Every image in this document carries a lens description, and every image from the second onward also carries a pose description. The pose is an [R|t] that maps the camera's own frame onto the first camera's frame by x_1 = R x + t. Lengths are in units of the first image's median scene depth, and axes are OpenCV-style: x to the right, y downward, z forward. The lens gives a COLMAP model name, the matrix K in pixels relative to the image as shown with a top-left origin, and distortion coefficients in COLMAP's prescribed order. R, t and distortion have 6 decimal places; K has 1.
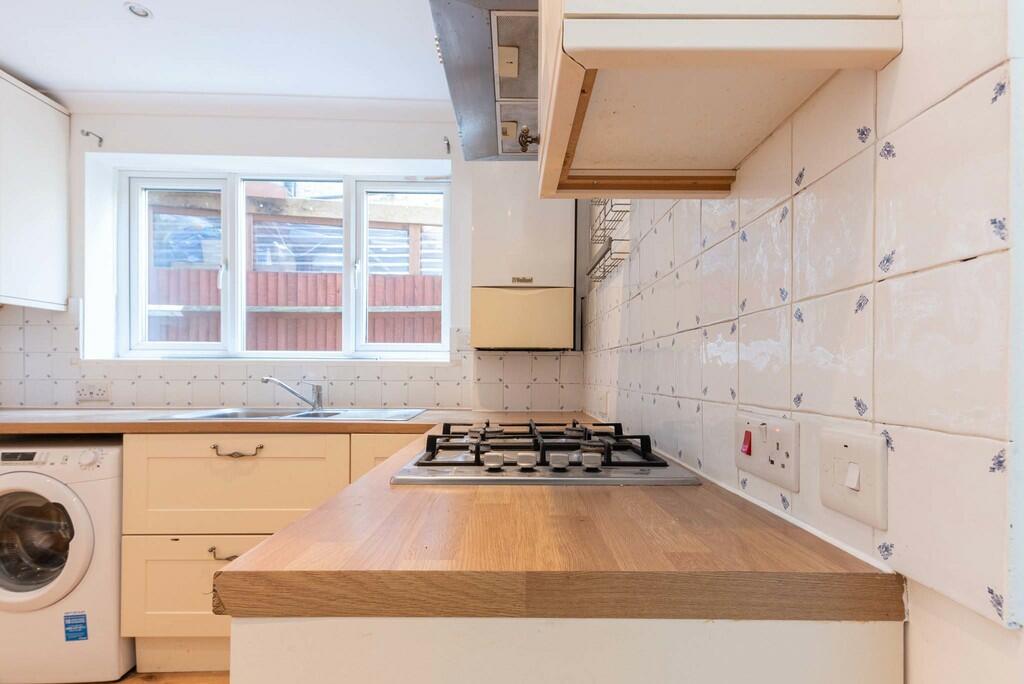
lens RADIAL K [[464.8, 0, 533.3], [0, 464.8, 382.7], [0, 0, 1]] dist [-0.003816, -0.000162]
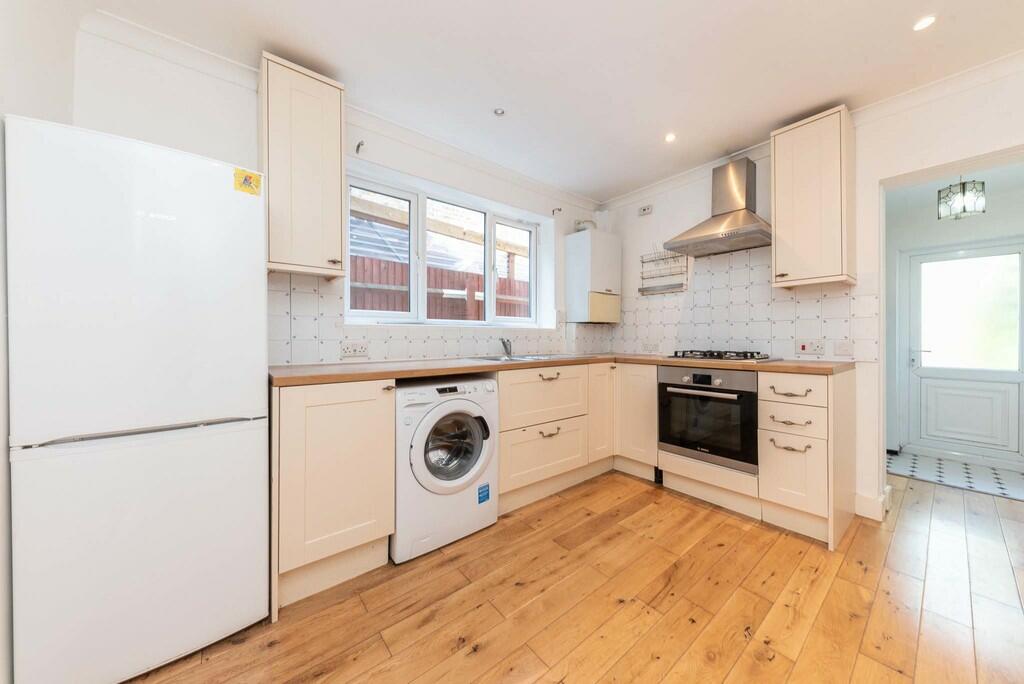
lens RADIAL K [[348.3, 0, 511.3], [0, 348.3, 336.3], [0, 0, 1]] dist [0.000880, -0.000033]
pose [[0.812851, -0.004533, 0.582454, -1.161175], [0.013970, 0.999834, -0.011714, 0.000629], [-0.582304, 0.017659, 0.812779, -0.031602]]
